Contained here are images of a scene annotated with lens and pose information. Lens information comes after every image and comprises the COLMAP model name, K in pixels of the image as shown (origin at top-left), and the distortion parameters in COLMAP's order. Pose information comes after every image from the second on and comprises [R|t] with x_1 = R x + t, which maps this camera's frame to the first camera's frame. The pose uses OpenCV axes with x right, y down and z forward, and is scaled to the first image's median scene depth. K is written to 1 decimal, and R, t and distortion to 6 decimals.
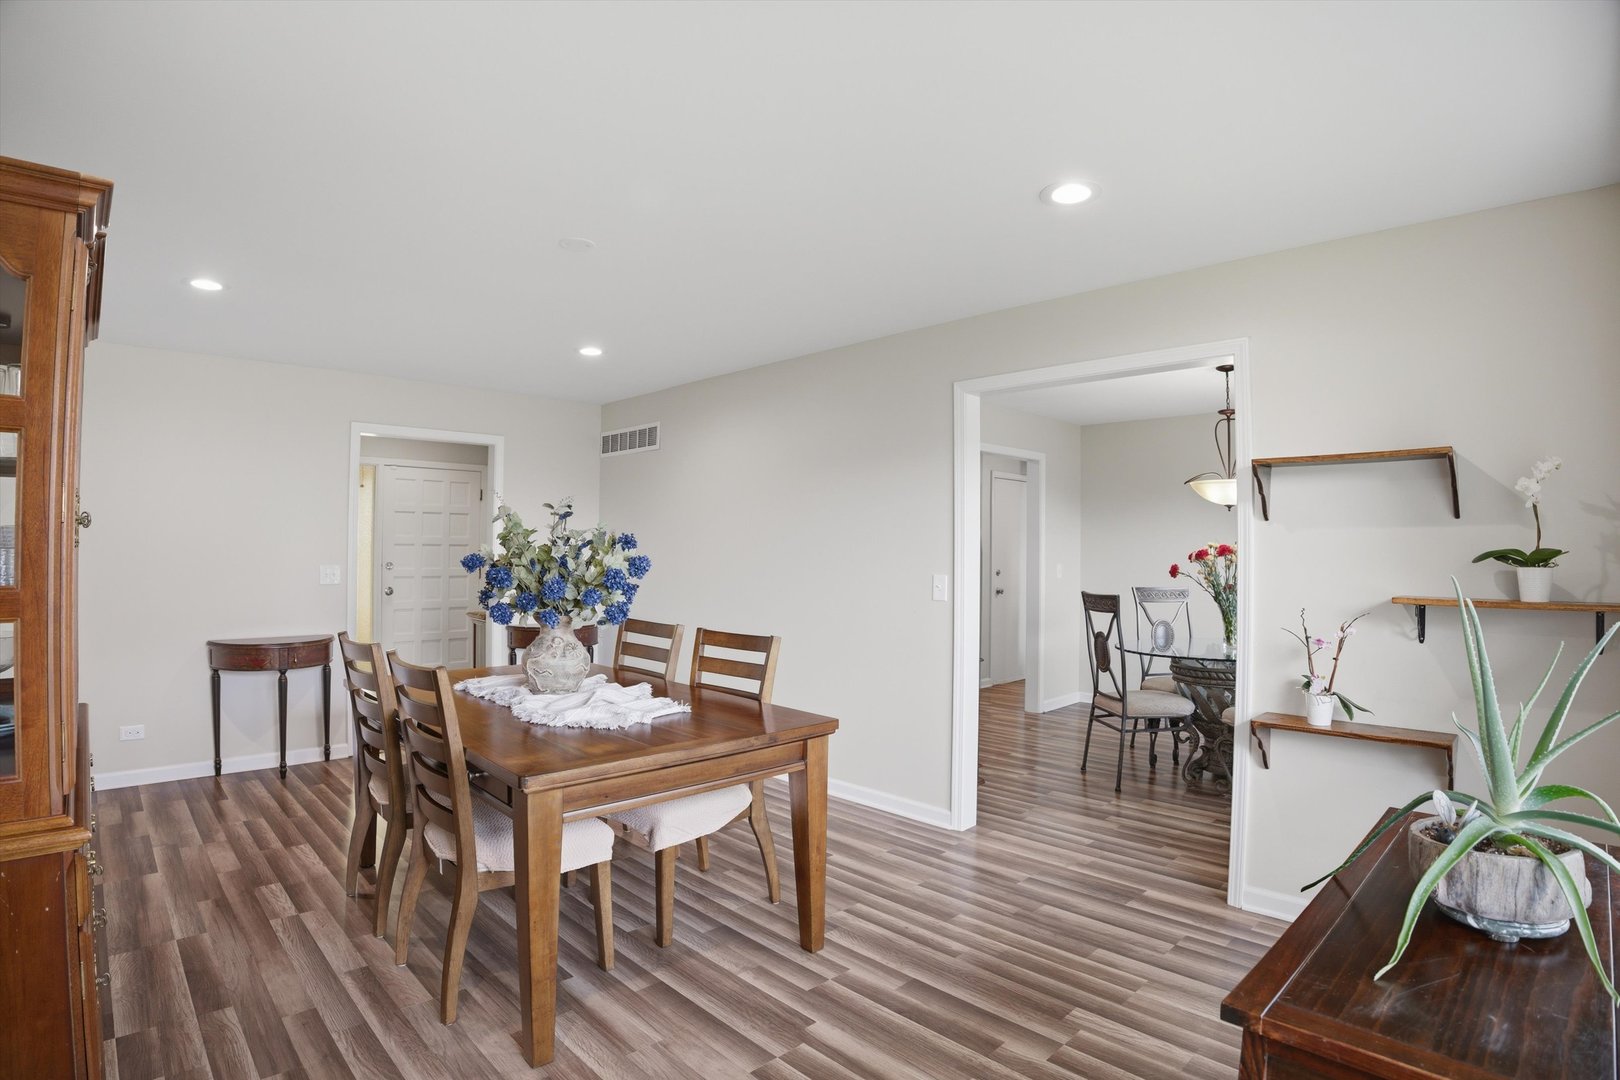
lens RADIAL K [[809.3, 0, 800.4], [0, 809.3, 539.9], [0, 0, 1]] dist [-0.093393, 0.001562]
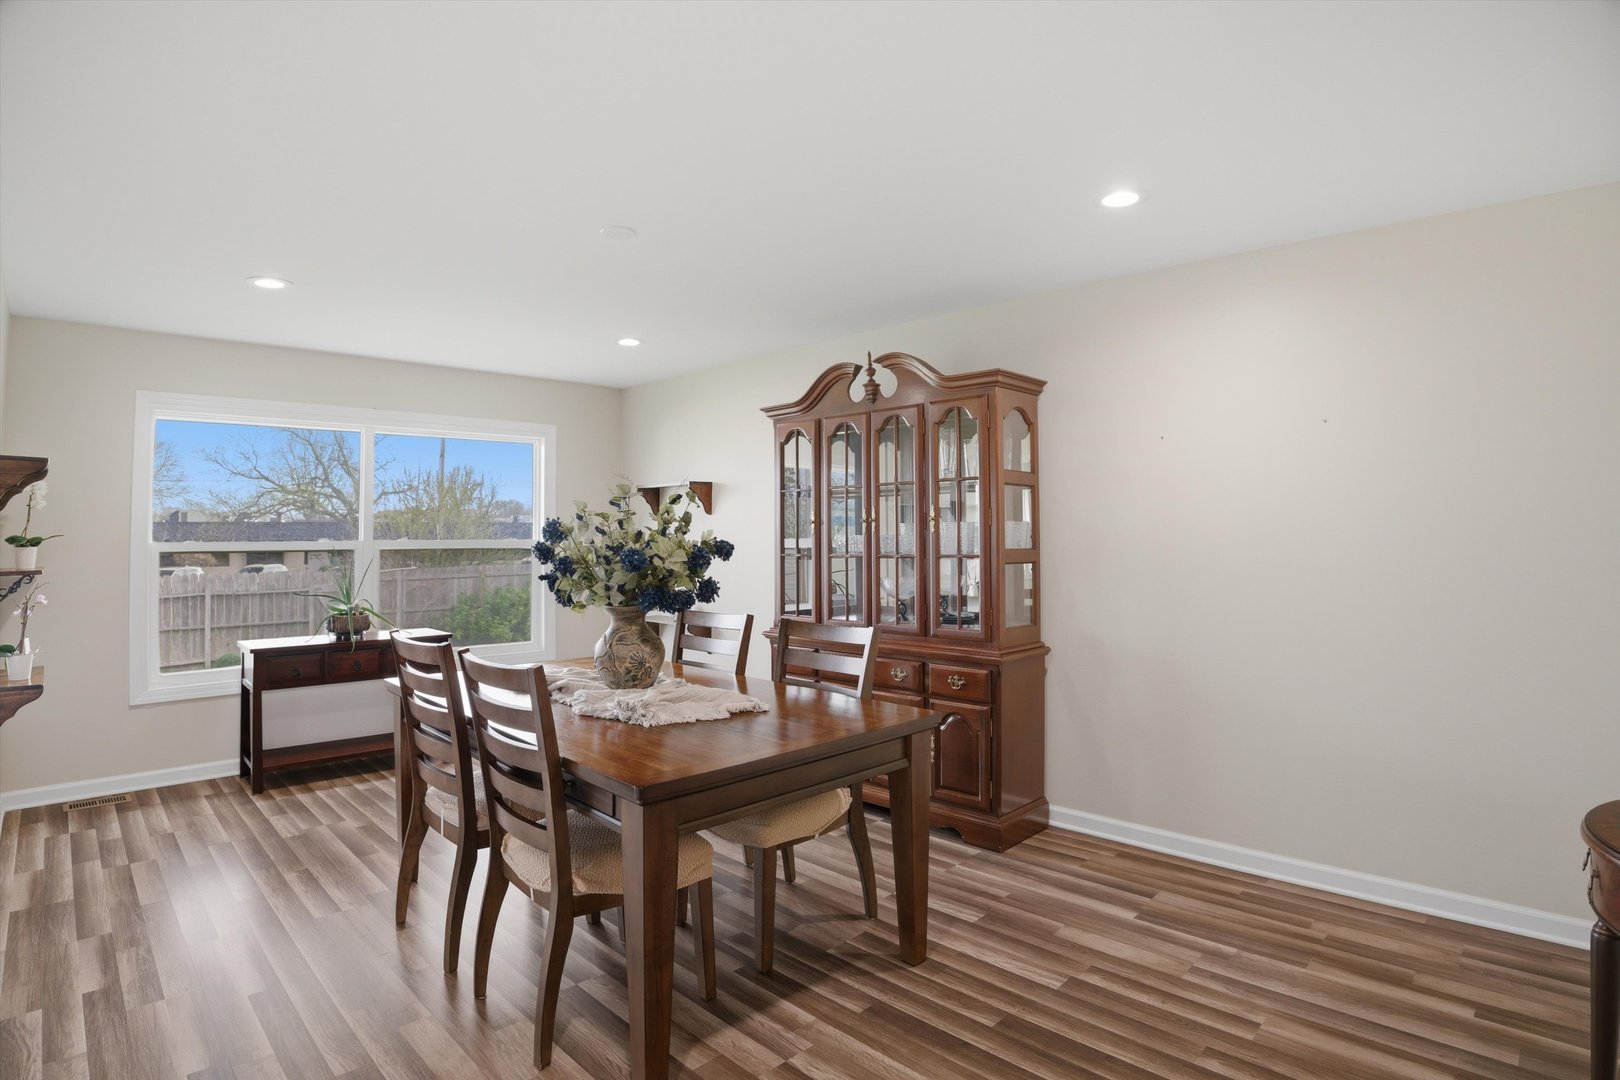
lens RADIAL K [[809.3, 0, 800.4], [0, 809.3, 539.9], [0, 0, 1]] dist [-0.093393, 0.001562]
pose [[-0.999802, -0.002112, -0.019788, -0.475493], [-0.001837, 0.999902, -0.013867, 0.029785], [0.019815, -0.013828, -0.999708, 1.914721]]
